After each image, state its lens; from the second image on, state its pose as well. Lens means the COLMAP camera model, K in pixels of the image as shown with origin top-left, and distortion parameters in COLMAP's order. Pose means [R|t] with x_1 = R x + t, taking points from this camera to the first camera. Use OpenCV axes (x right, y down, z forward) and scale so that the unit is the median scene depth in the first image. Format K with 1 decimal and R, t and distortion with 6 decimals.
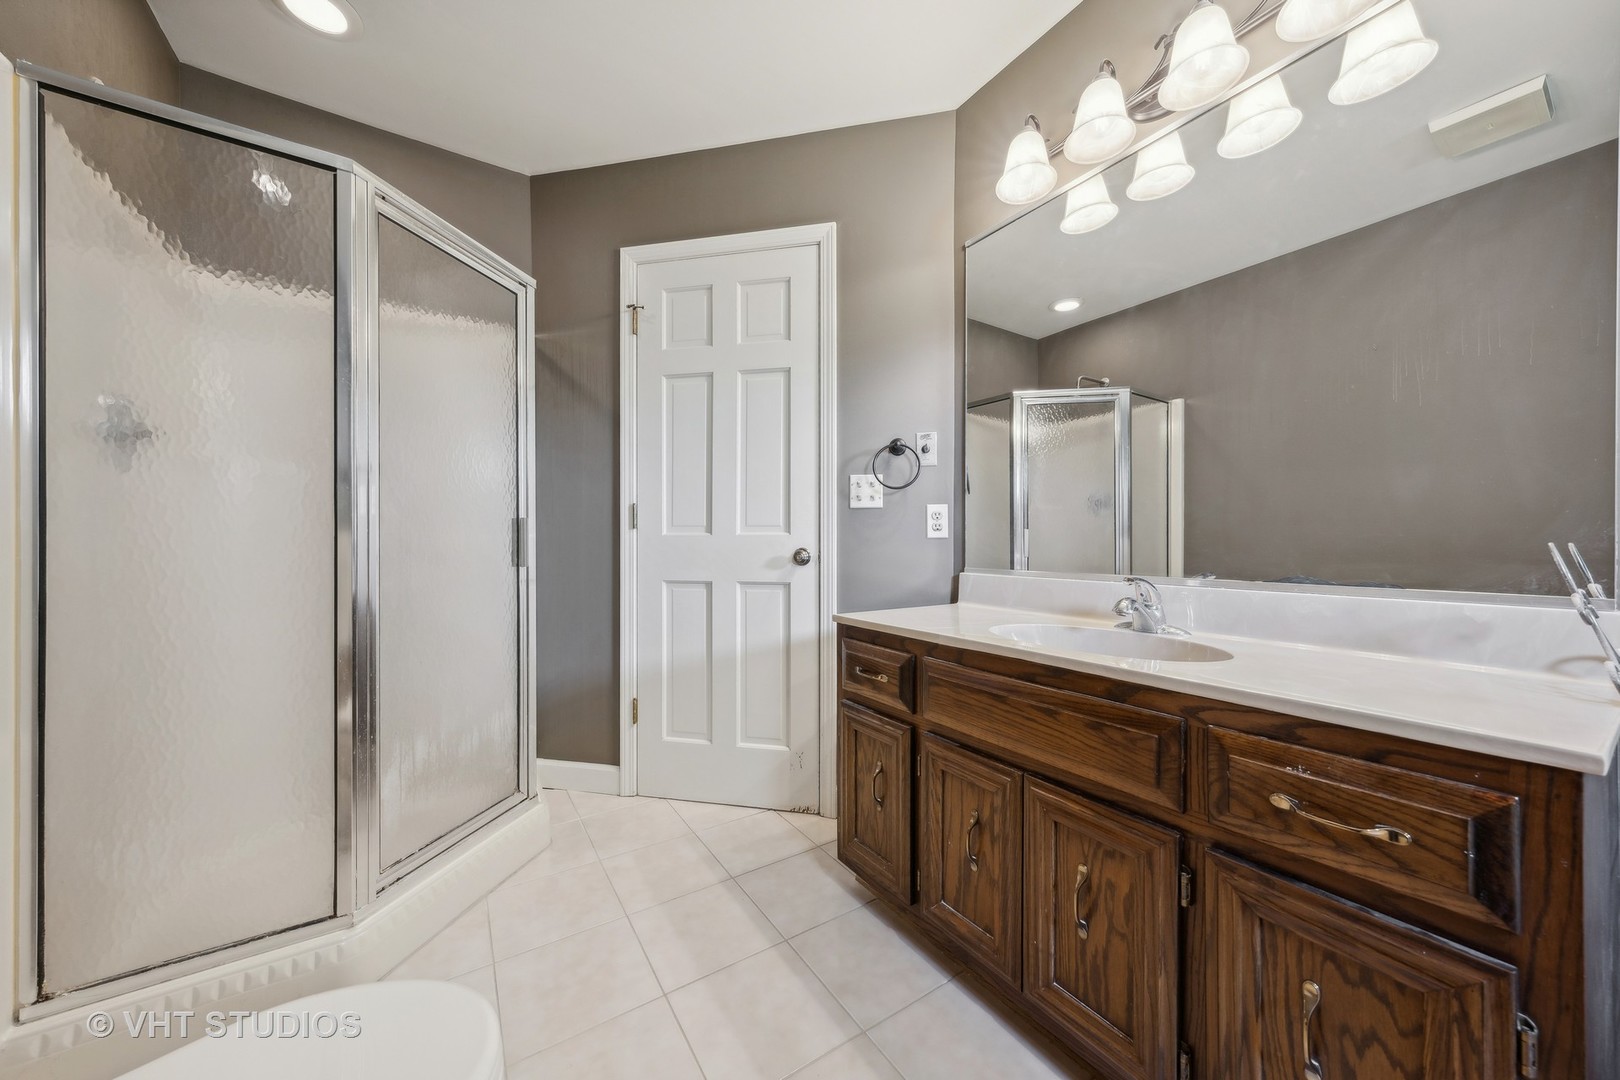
lens RADIAL K [[560.0, 0, 812.7], [0, 560.0, 542.2], [0, 0, 1]] dist [0.000773, 0.000077]
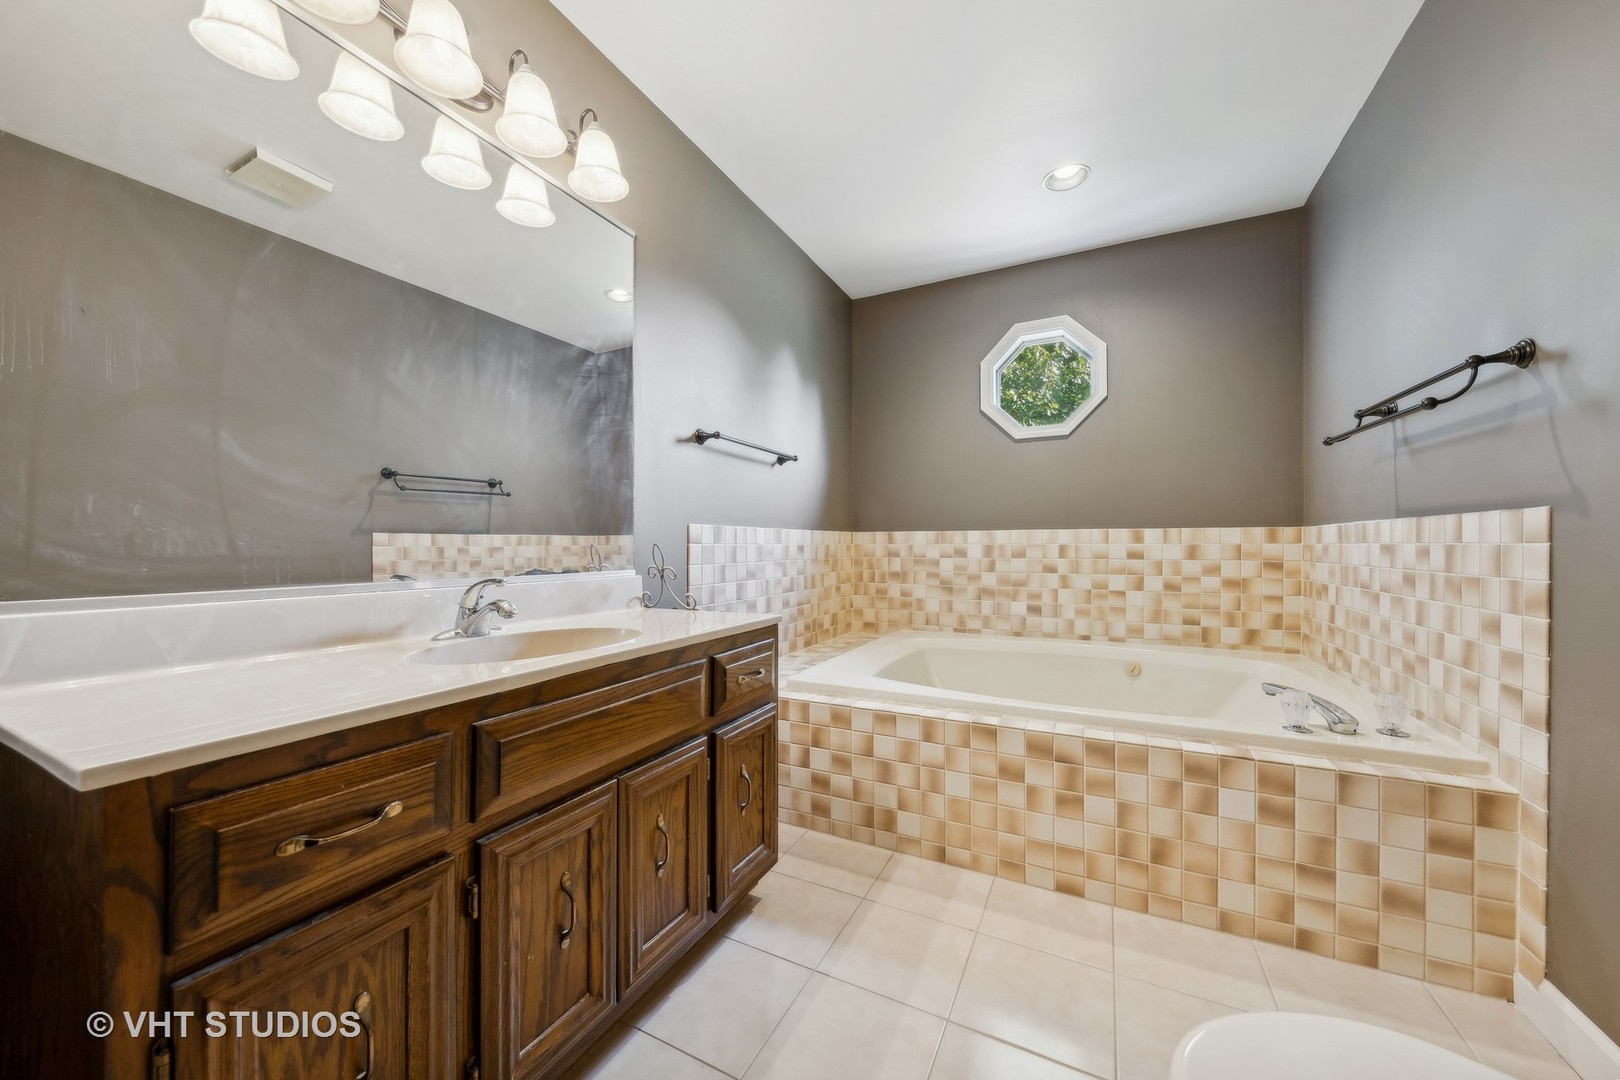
lens RADIAL K [[560.0, 0, 819.6], [0, 560.0, 543.1], [0, 0, 1]] dist [0.000773, 0.000077]
pose [[-0.492776, 0.003319, 0.870150, -0.591552], [0.001817, 0.999994, -0.002785, 0.003233], [-0.870154, 0.000209, -0.492779, 1.061130]]
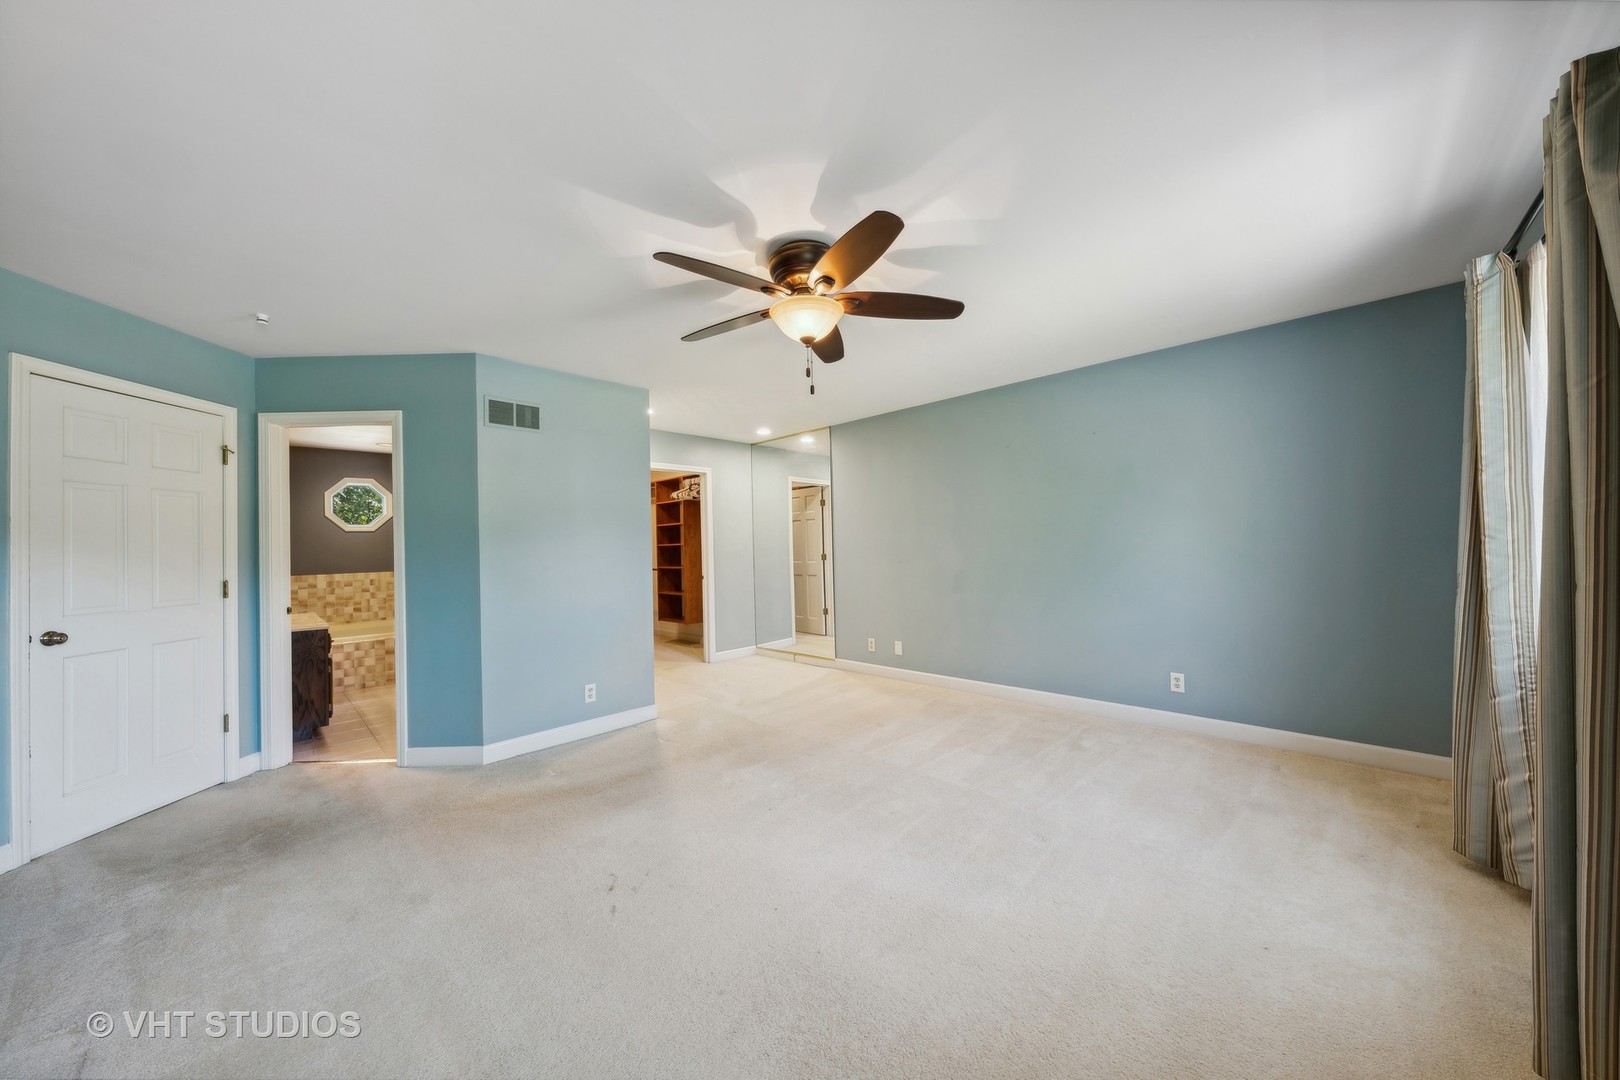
lens RADIAL K [[560.0, 0, 814.3], [0, 560.0, 545.1], [0, 0, 1]] dist [0.000773, 0.000077]
pose [[-0.976177, 0.021621, -0.215895, -1.163799], [0.021686, 0.999763, 0.002070, -0.094227], [0.215888, -0.002662, -0.976414, 2.696300]]
